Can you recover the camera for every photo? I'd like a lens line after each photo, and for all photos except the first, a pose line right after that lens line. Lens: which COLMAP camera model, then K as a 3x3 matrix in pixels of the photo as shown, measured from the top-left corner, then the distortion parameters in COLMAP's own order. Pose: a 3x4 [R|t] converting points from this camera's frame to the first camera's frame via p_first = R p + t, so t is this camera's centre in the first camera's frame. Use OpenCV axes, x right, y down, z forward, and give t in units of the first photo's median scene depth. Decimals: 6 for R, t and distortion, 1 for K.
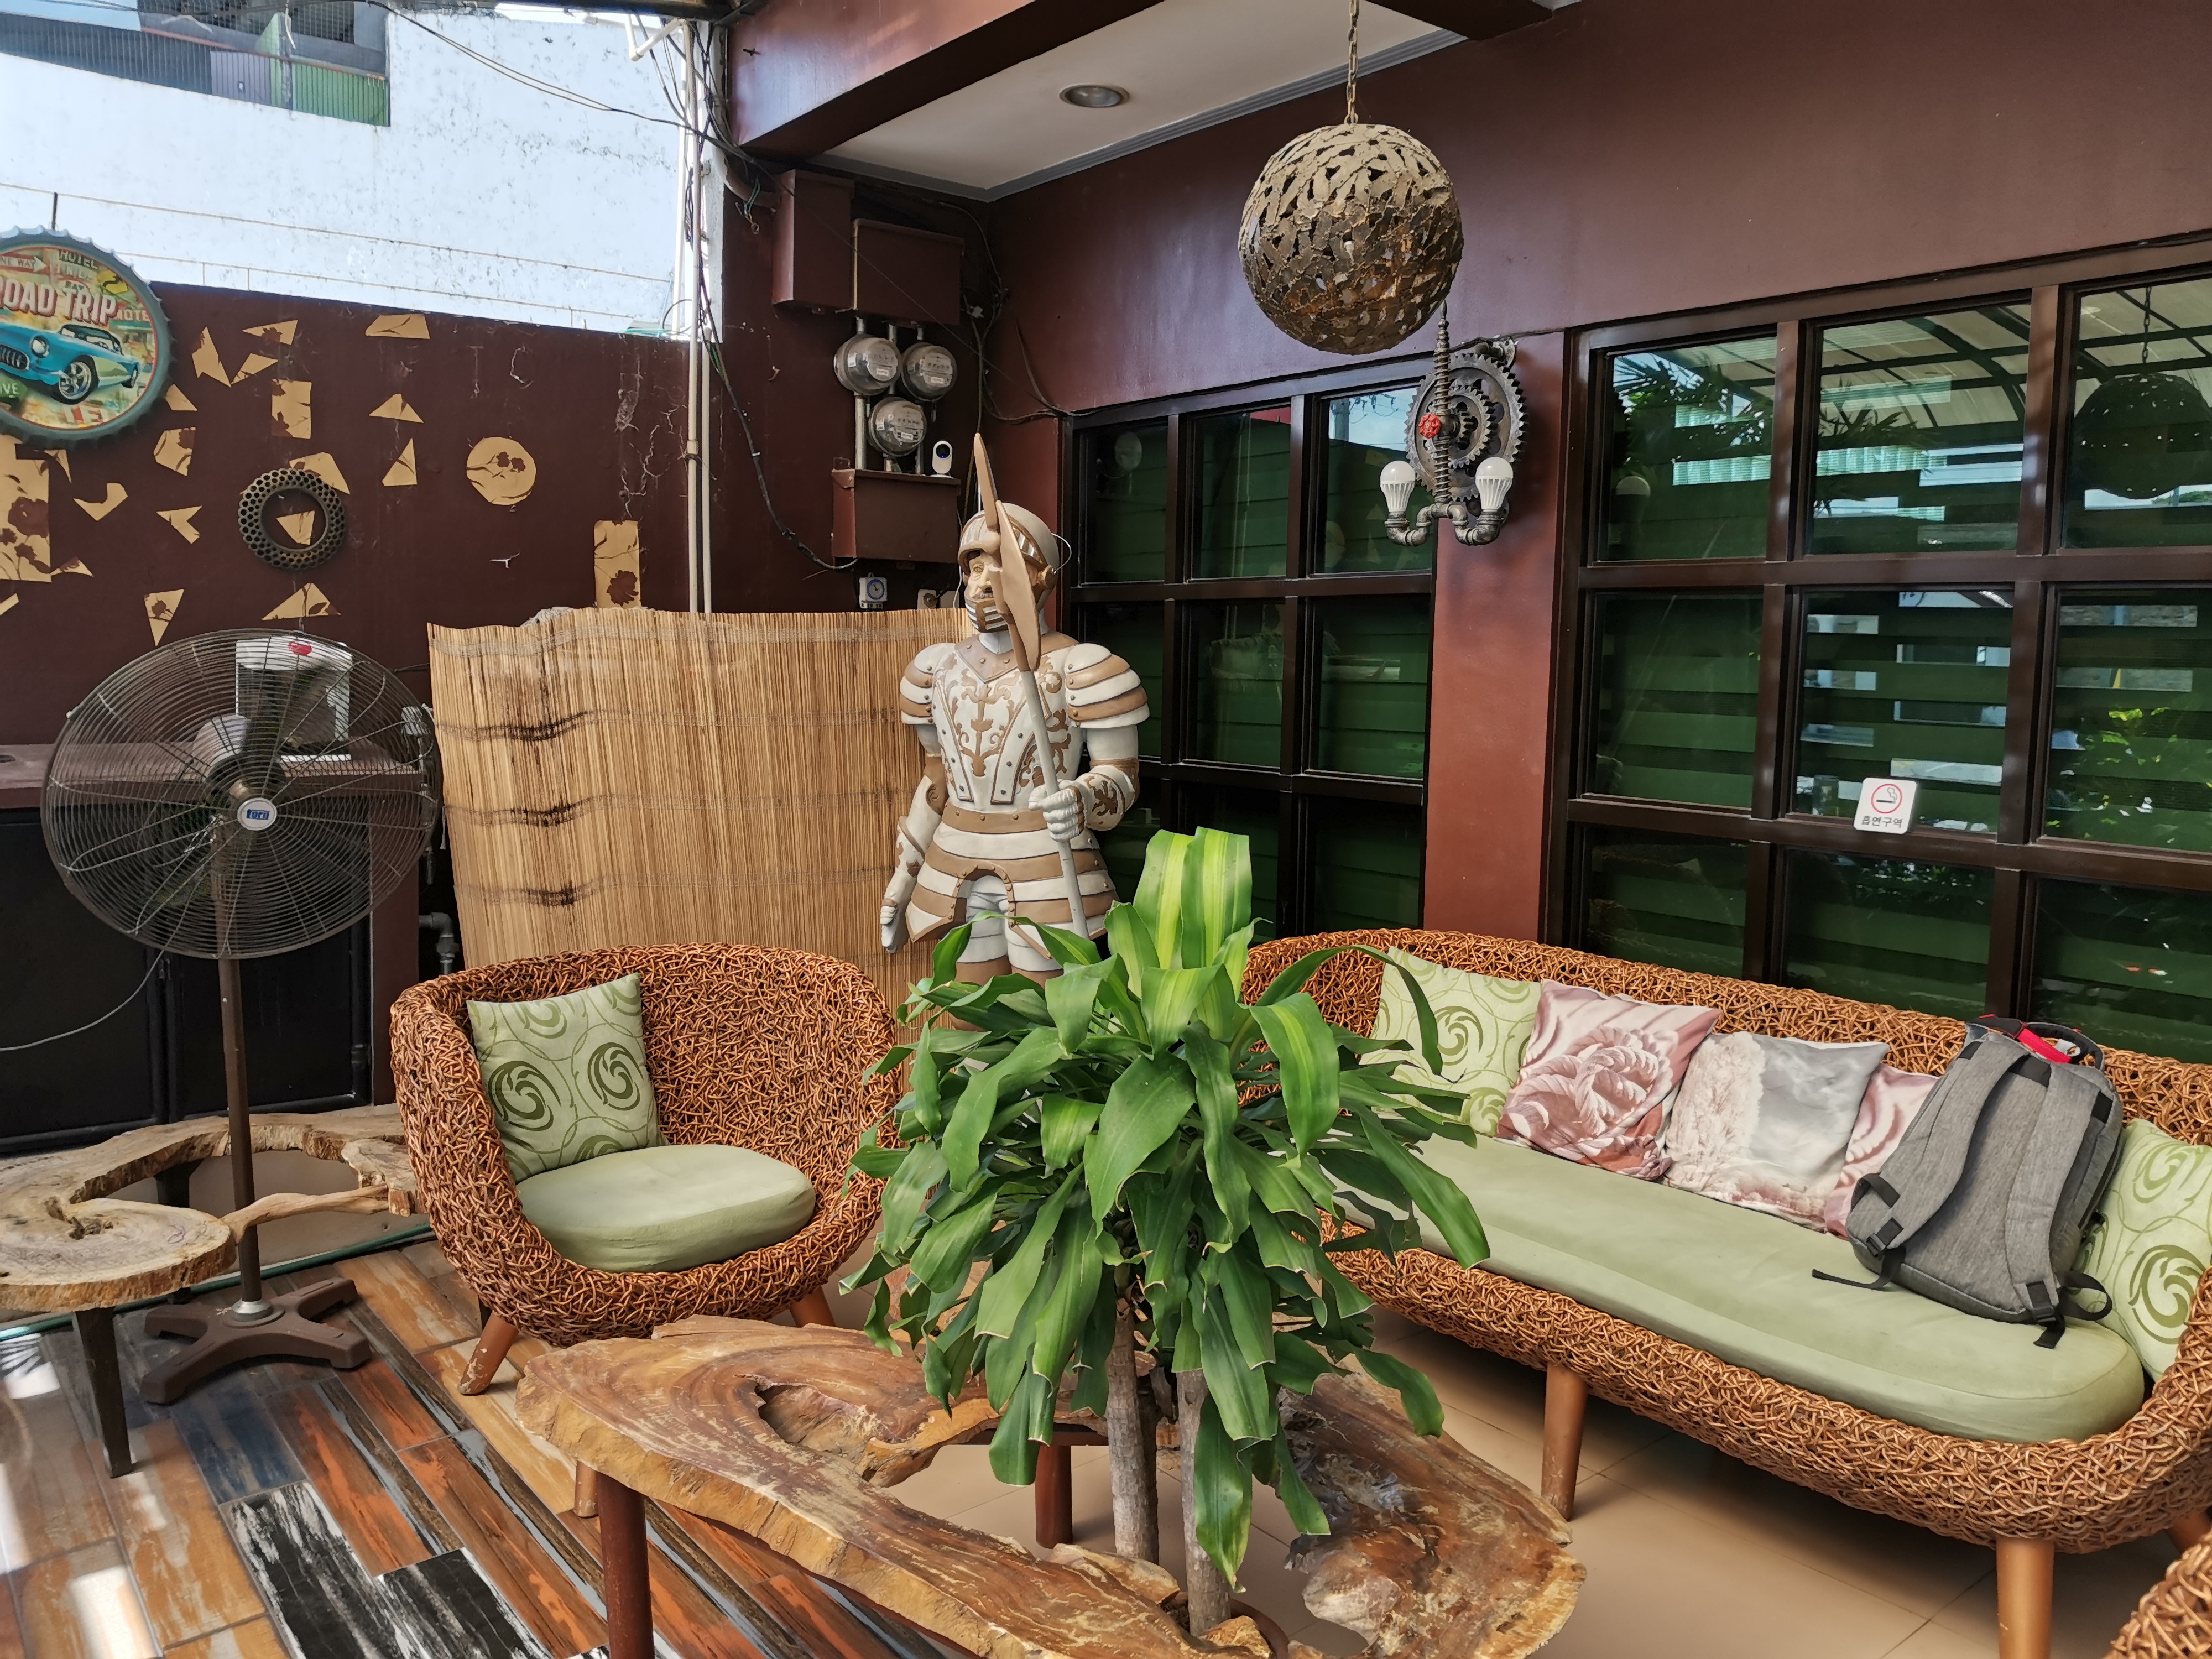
lens RADIAL K [[1690.3, 0, 1106.0], [0, 1690.3, 829.5], [0, 0, 1]] dist [-0.000979, -0.167454]
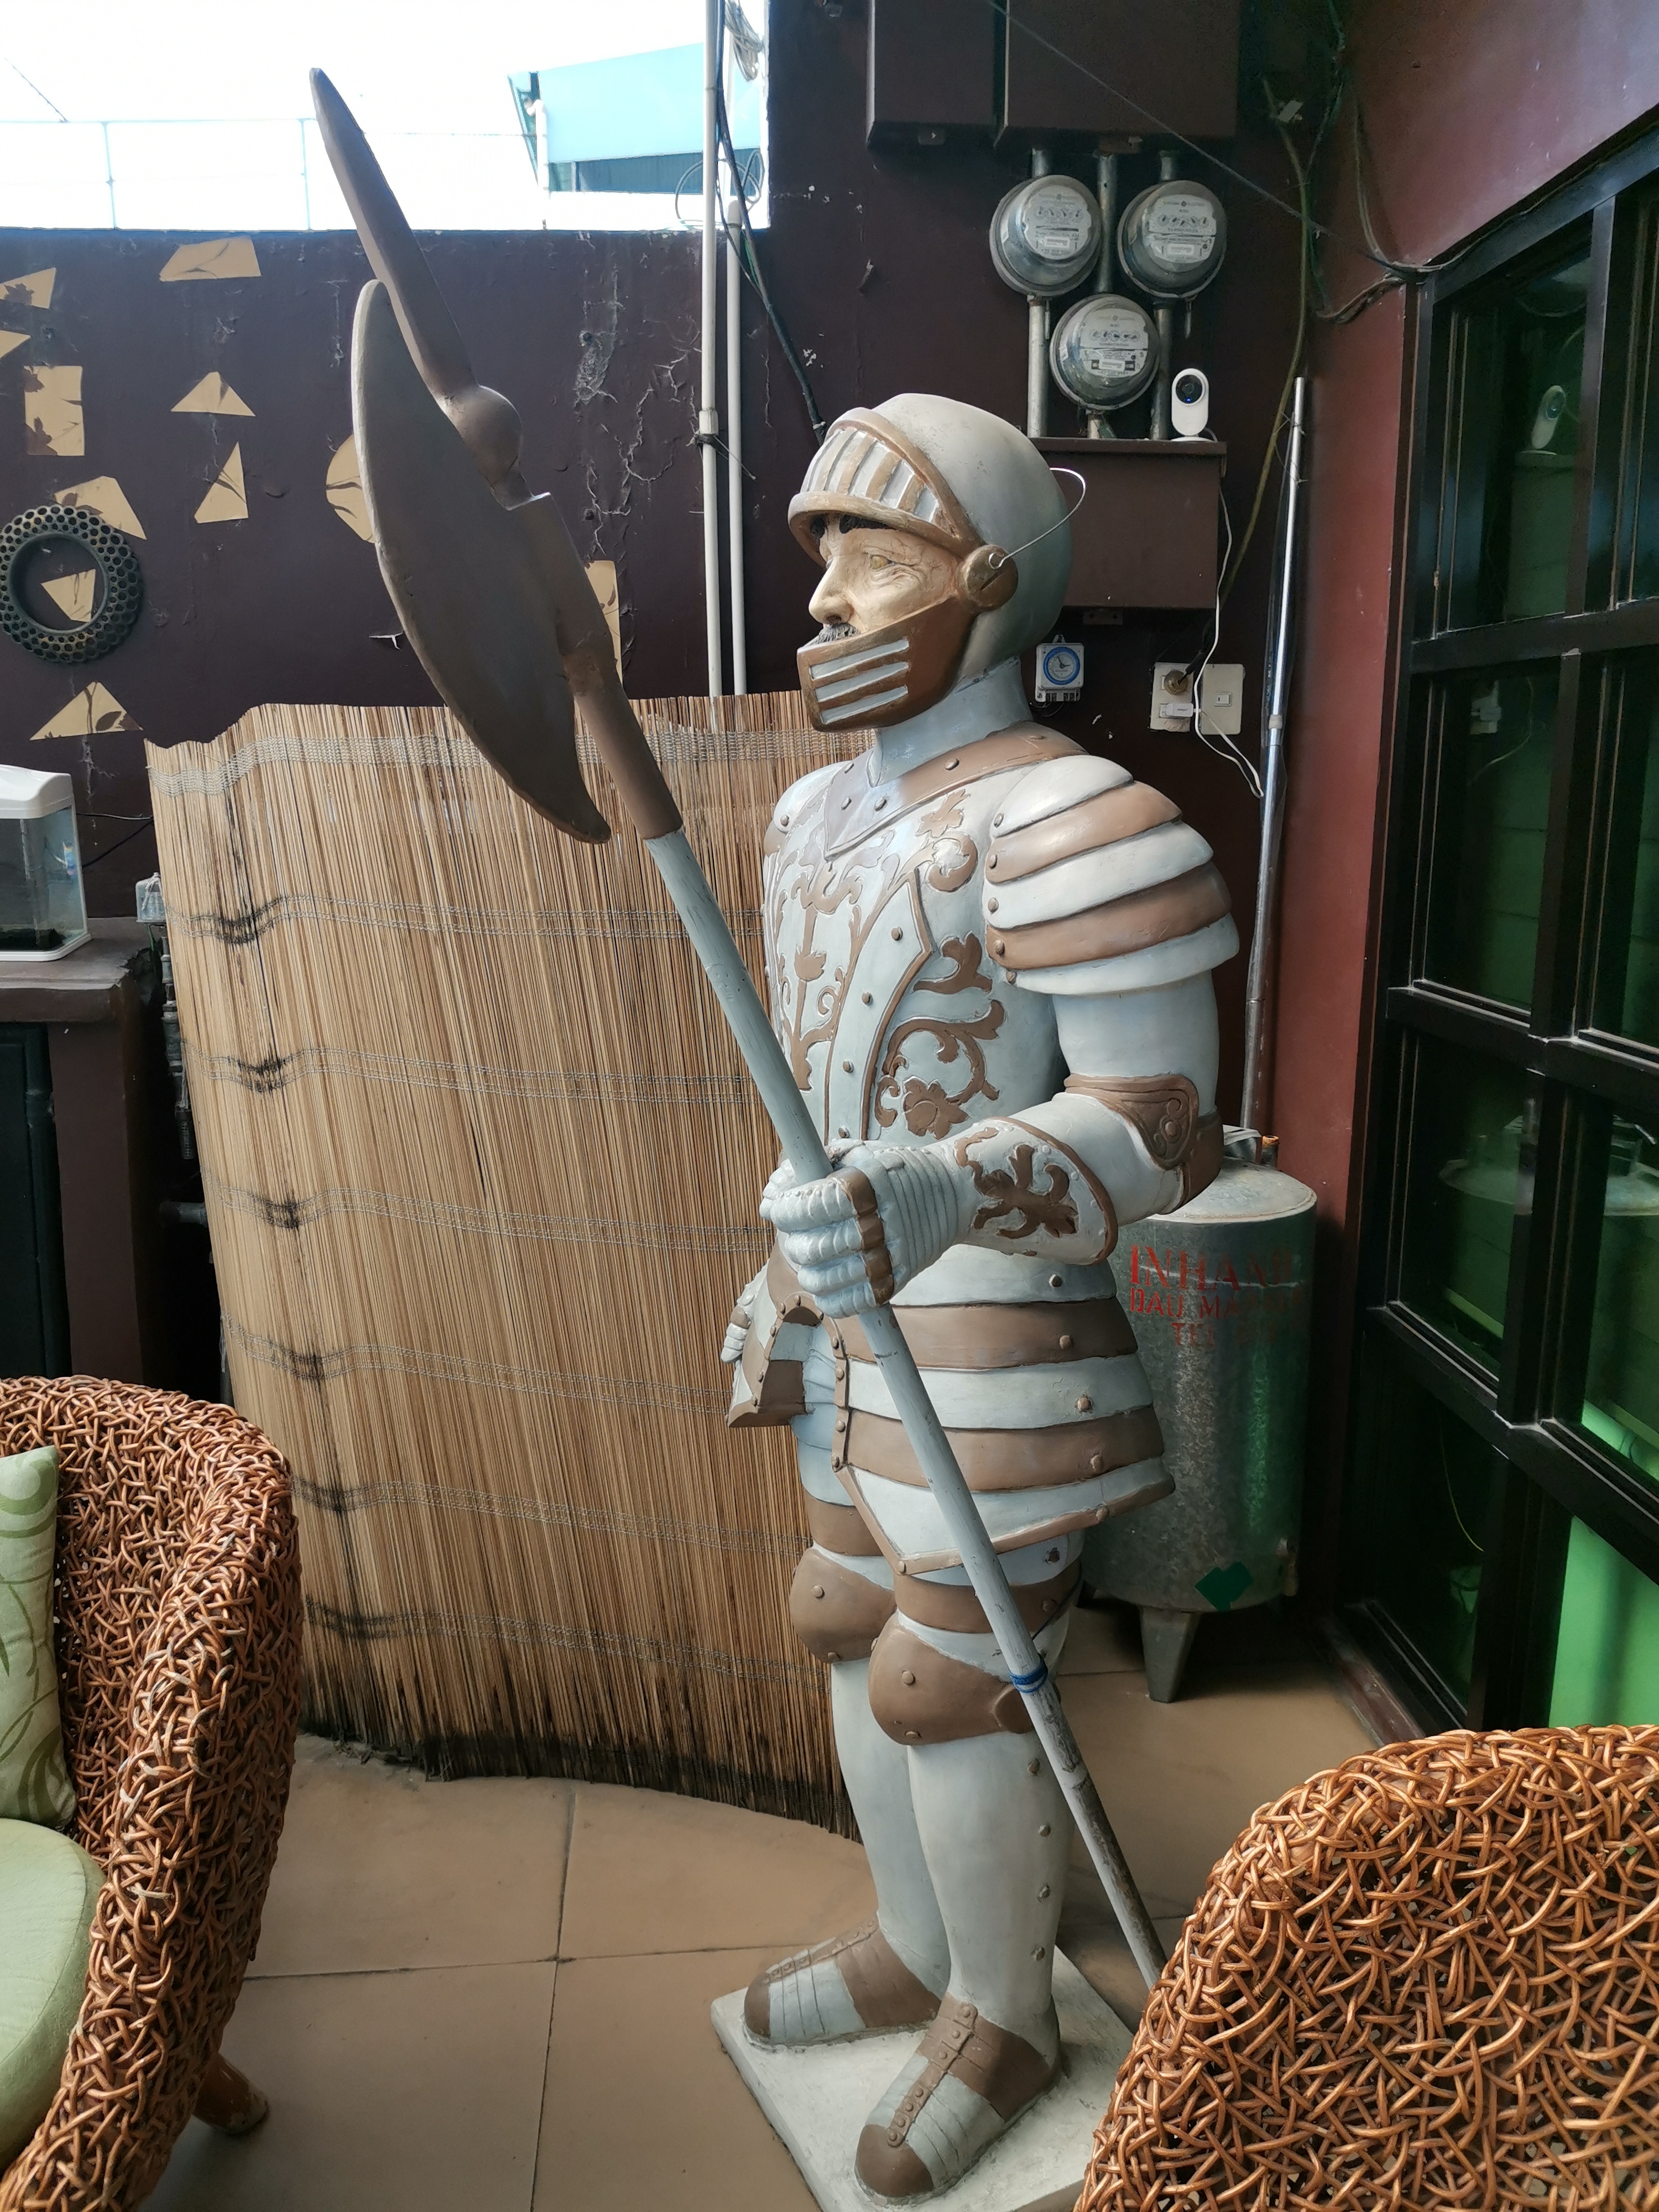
lens RADIAL K [[1644.3, 0, 829.5], [0, 1644.3, 1106.0], [0, 0, 1]] dist [0.054335, -0.161934]
pose [[0.833044, 0.096680, -0.544694, 0.137096], [-0.046014, 0.993308, 0.105934, -0.064533], [0.551290, -0.063184, 0.831917, 0.616749]]
